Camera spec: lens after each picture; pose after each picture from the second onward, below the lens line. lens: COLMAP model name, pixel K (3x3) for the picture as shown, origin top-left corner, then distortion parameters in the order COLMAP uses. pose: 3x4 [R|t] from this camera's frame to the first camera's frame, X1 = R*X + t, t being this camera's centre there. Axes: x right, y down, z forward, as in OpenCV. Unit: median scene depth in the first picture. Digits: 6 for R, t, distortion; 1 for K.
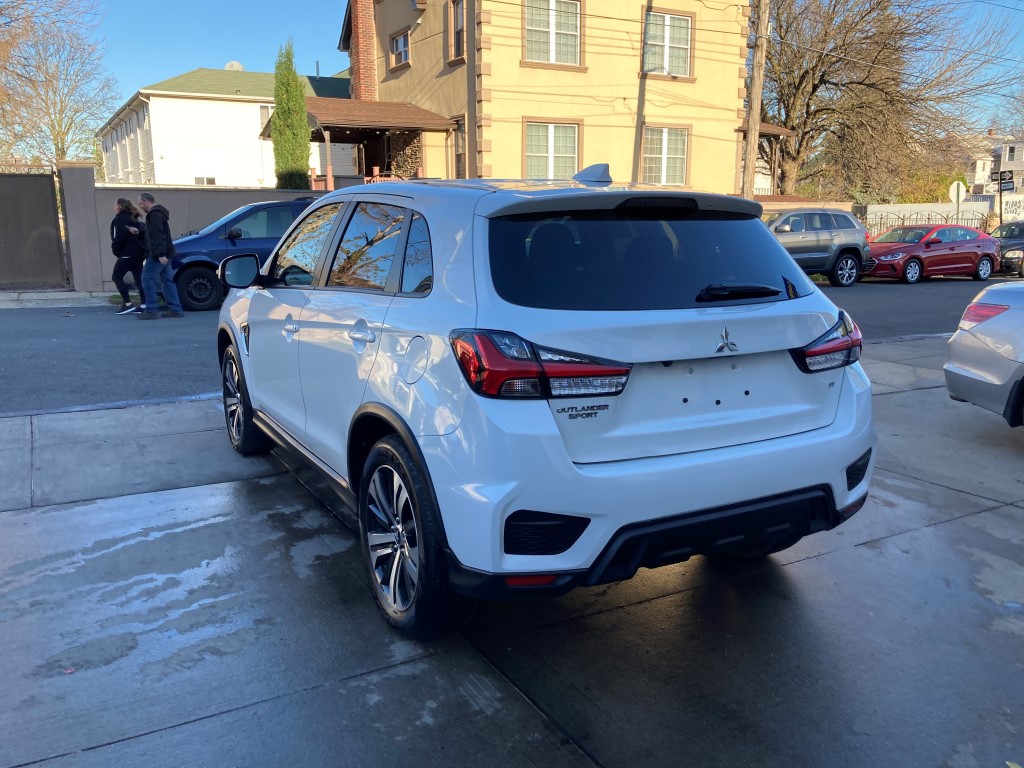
lens RADIAL K [[836.8, 0, 514.3], [0, 836.8, 381.3], [0, 0, 1]] dist [0.017864, -0.011480]
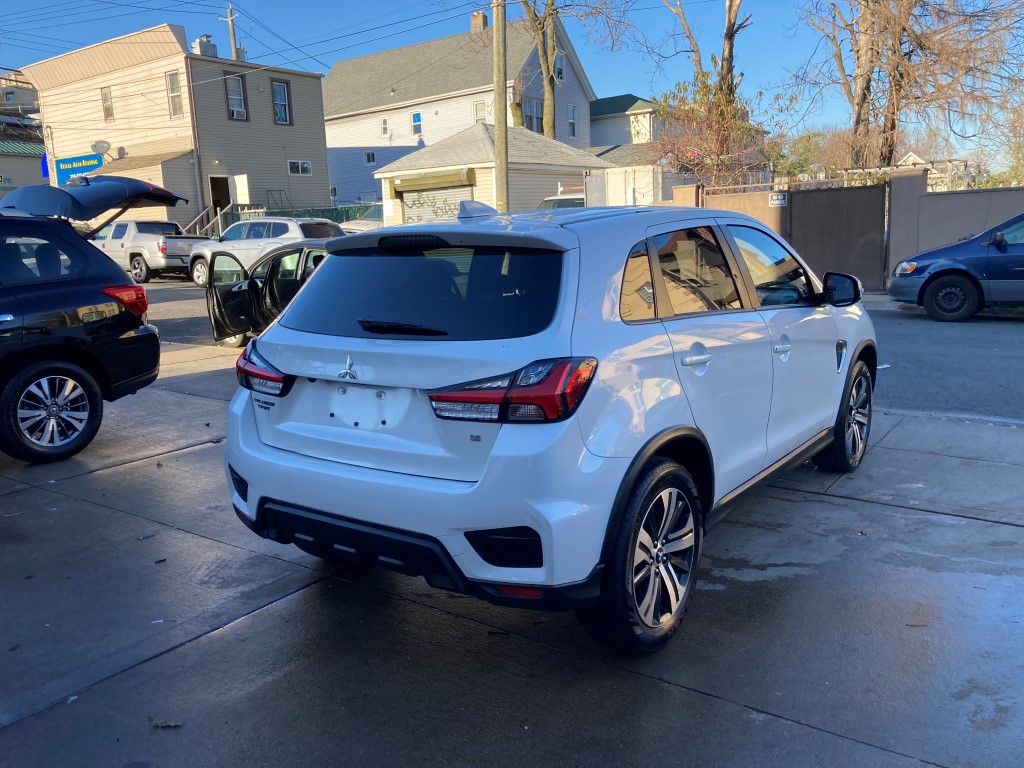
lens RADIAL K [[836.8, 0, 503.7], [0, 836.8, 393.7], [0, 0, 1]] dist [0.017864, -0.011480]
pose [[0.420958, 0.151719, -0.894302, 0.944741], [-0.136855, 0.985250, 0.102729, -0.111844], [0.896697, 0.079145, 0.435513, 0.499744]]
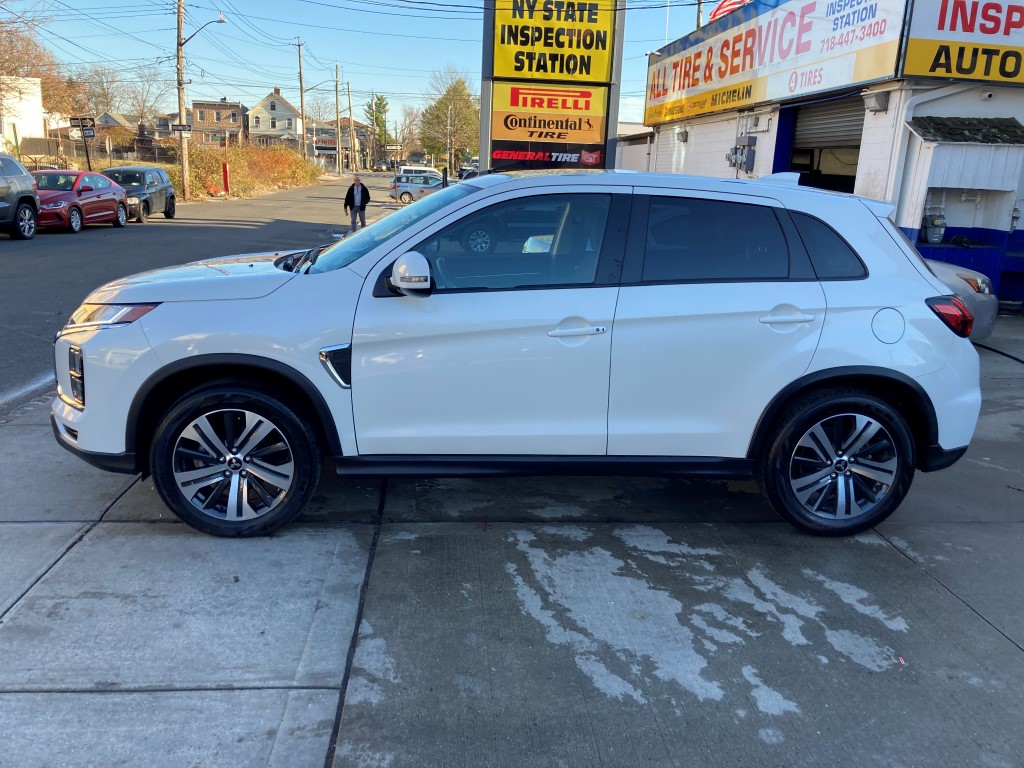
lens RADIAL K [[836.8, 0, 511.3], [0, 836.8, 381.1], [0, 0, 1]] dist [0.017864, -0.011480]
pose [[0.416901, -0.199424, 0.886806, -1.176167], [0.135496, 0.978369, 0.156316, -0.171293], [-0.898796, 0.054990, 0.434904, 0.702477]]
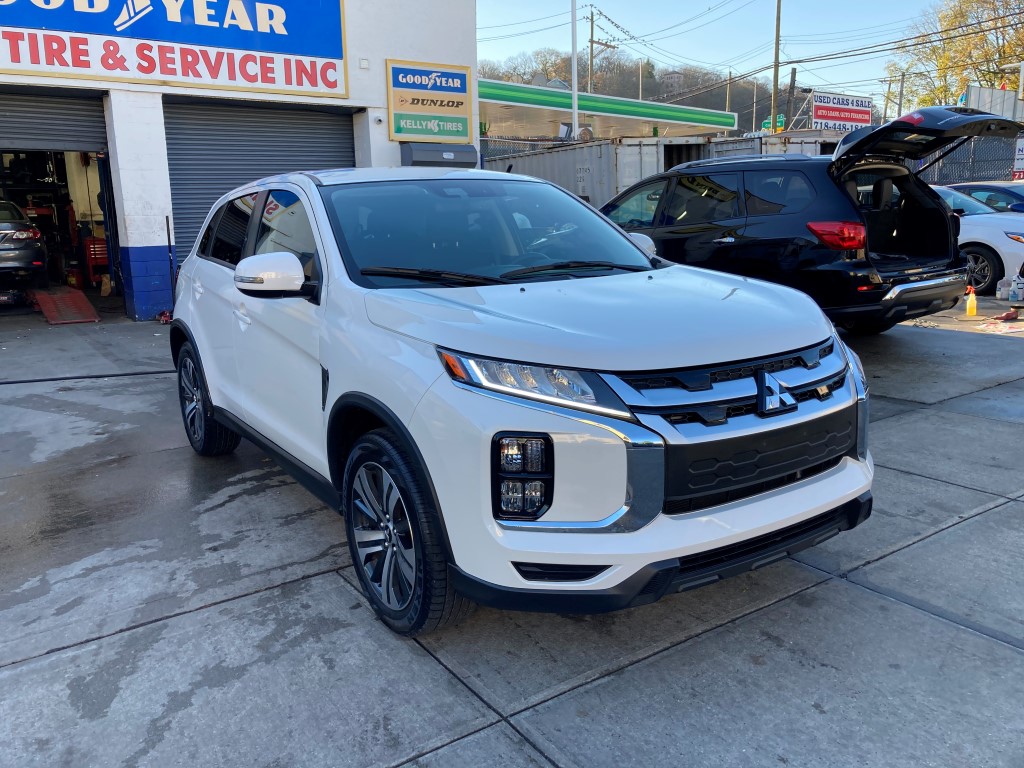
lens RADIAL K [[836.8, 0, 510.4], [0, 836.8, 383.4], [0, 0, 1]] dist [0.017864, -0.011480]
pose [[-0.996657, 0.040945, -0.070695, -0.122898], [0.010693, 0.923276, 0.383989, -0.432520], [0.080993, 0.381950, -0.920627, 2.304263]]
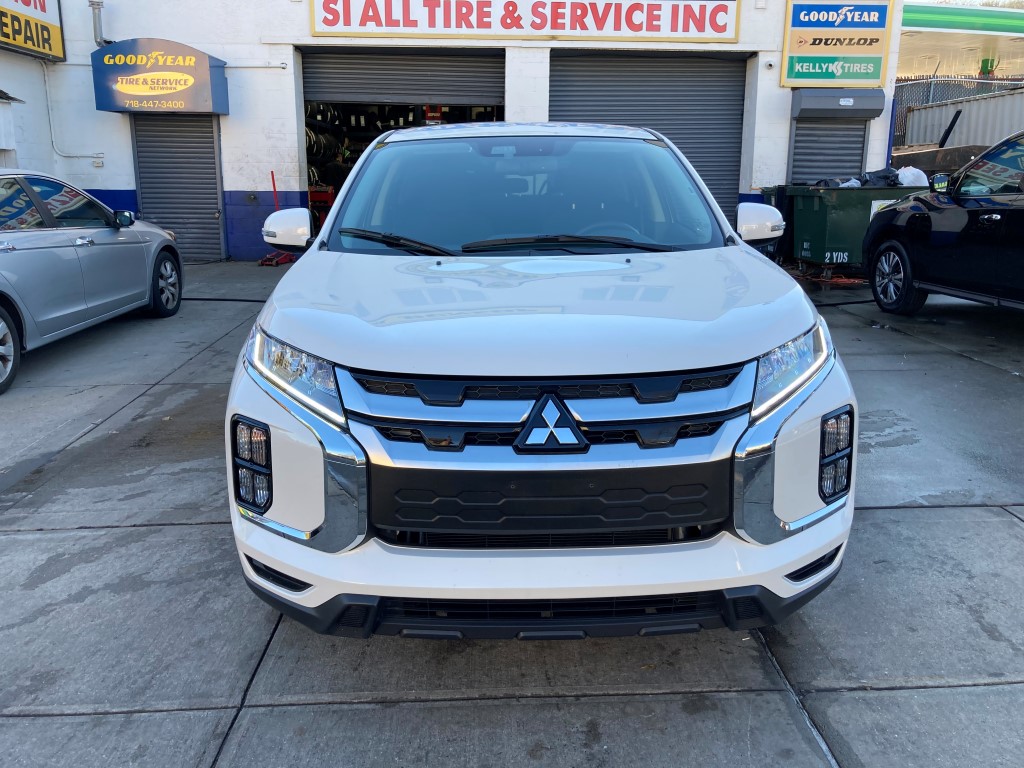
lens RADIAL K [[836.8, 0, 513.5], [0, 836.8, 374.5], [0, 0, 1]] dist [0.017864, -0.011480]
pose [[-0.885702, -0.107584, 0.451616, -0.586328], [0.092654, 0.912246, 0.399028, -0.401748], [-0.454914, 0.395264, -0.798010, 2.116389]]
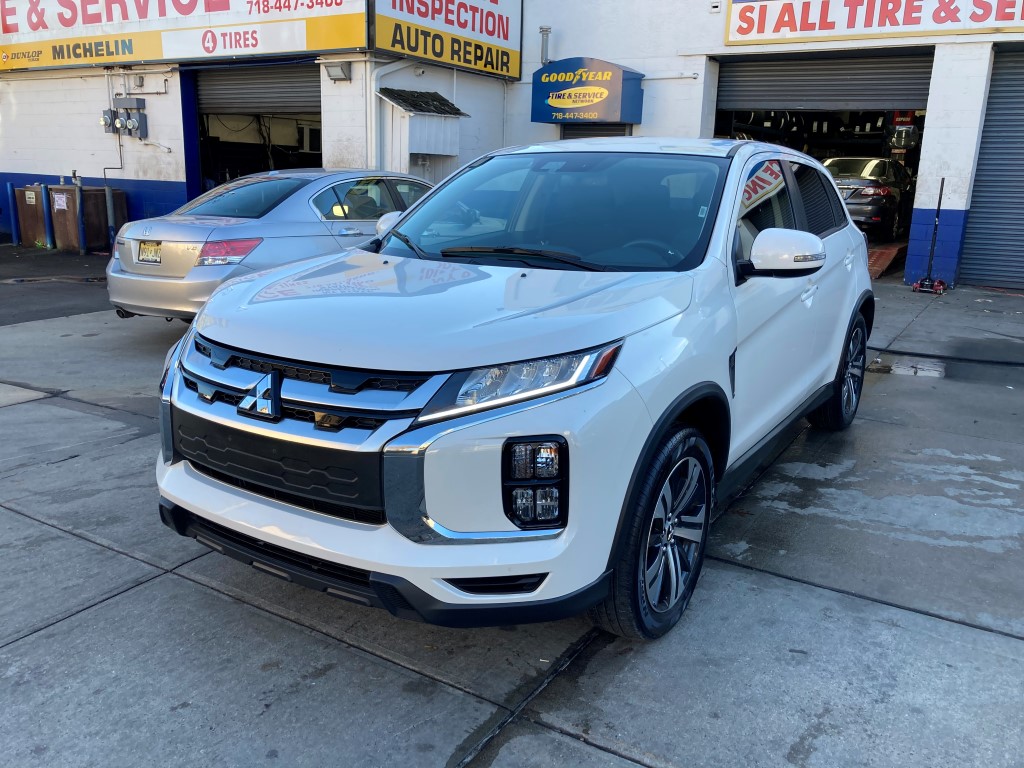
lens RADIAL K [[836.8, 0, 513.4], [0, 836.8, 378.6], [0, 0, 1]] dist [0.017864, -0.011480]
pose [[-0.471005, -0.223229, 0.853418, -0.997020], [0.149856, 0.933141, 0.326788, -0.354593], [-0.869308, 0.281809, -0.406062, 1.796890]]
